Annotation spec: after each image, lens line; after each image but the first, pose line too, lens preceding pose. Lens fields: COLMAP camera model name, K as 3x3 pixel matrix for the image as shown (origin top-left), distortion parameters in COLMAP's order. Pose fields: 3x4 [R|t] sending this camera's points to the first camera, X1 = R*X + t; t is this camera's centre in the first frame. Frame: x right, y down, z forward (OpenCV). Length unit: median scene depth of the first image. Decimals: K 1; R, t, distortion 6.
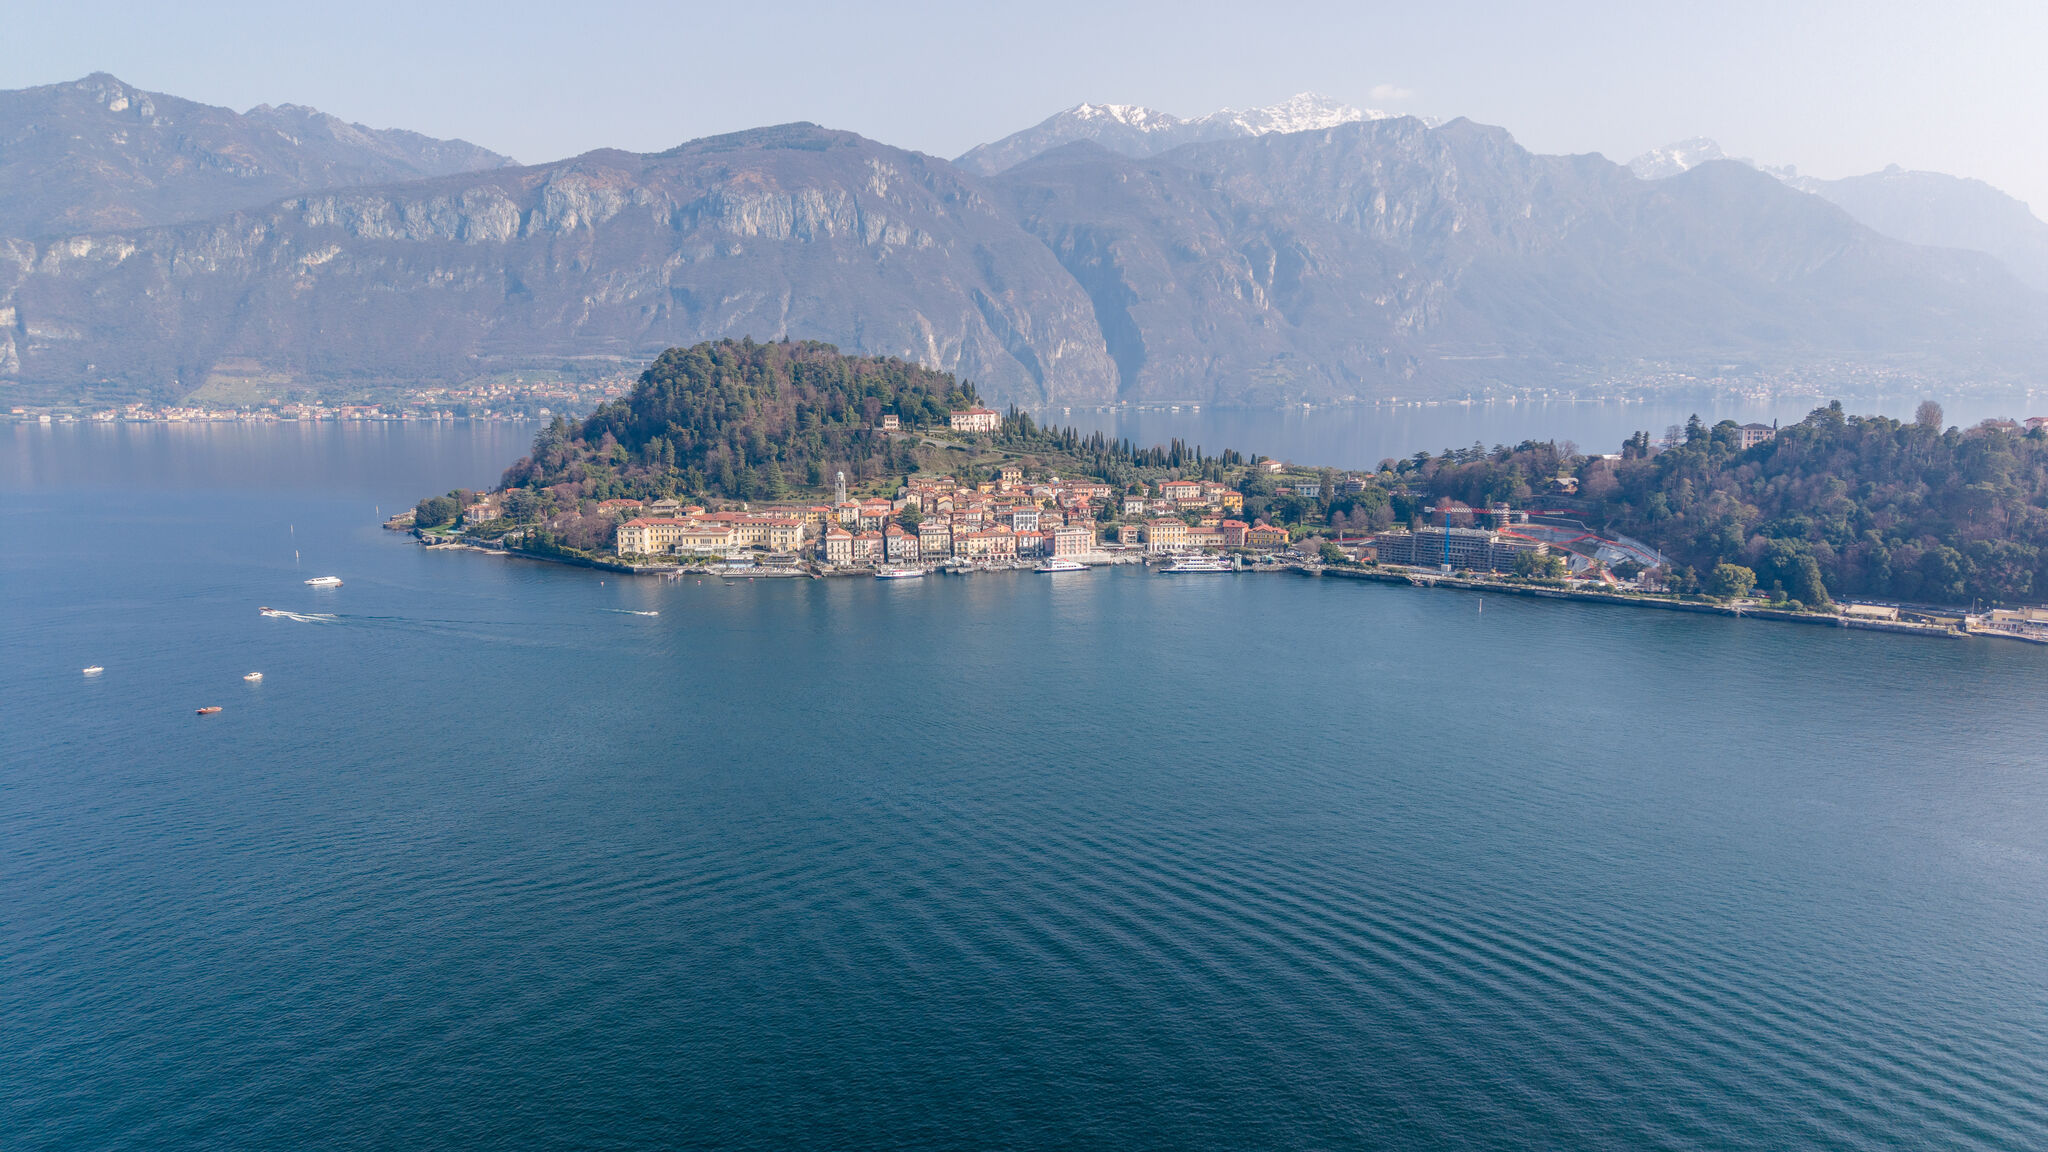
lens RADIAL K [[1384.5, 0, 1024.0], [0, 1384.5, 576.0], [0, 0, 1]] dist [0.011080, 0.001261]
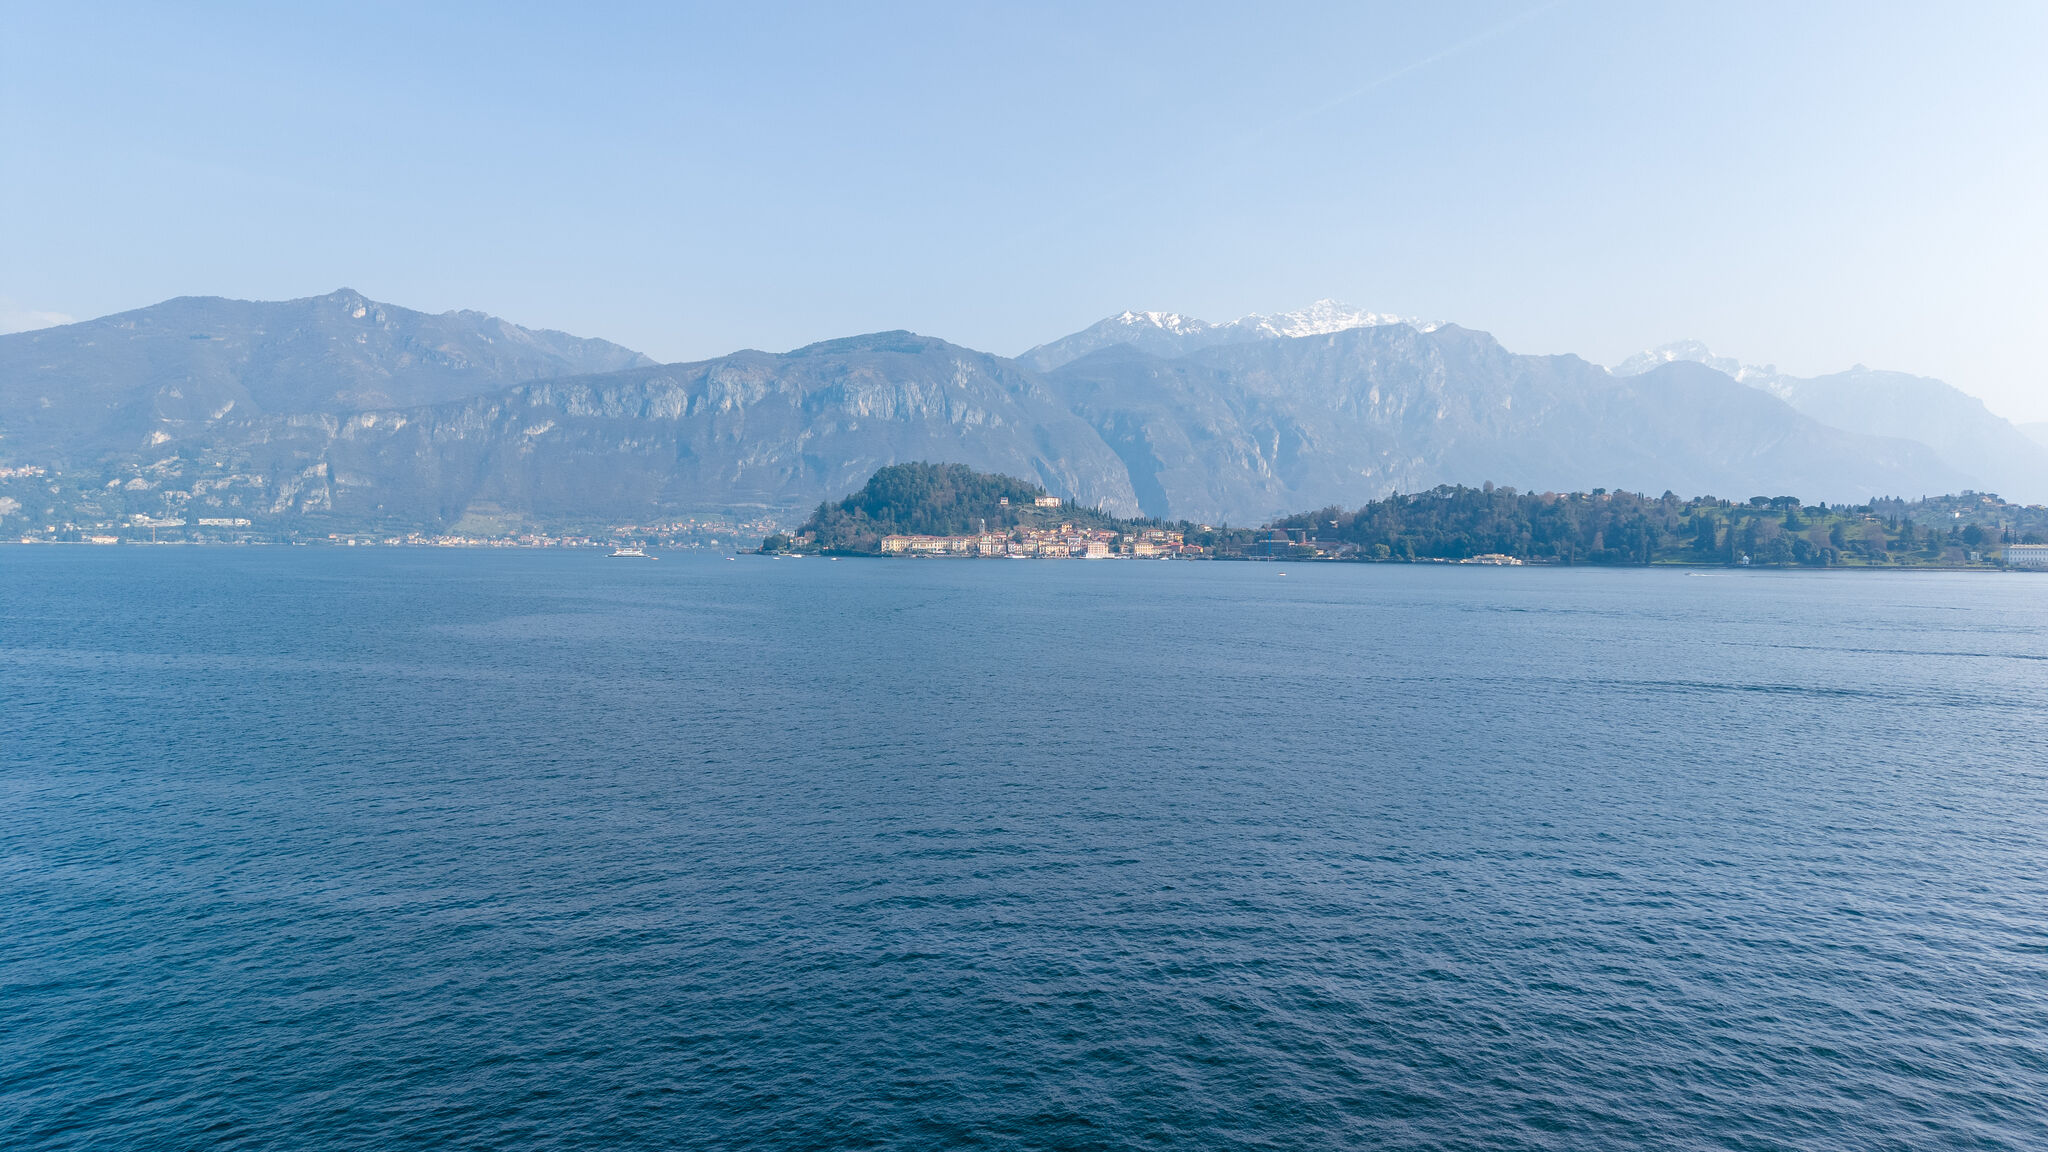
lens RADIAL K [[1374.5, 0, 1021.5], [0, 1374.5, 555.1], [0, 0, 1]] dist [0.080173, -0.105442]
pose [[0.999266, 0.010421, -0.036874, -0.000213], [-0.015701, 0.989167, -0.145951, 0.068941], [0.034953, 0.146422, 0.988604, -0.250663]]
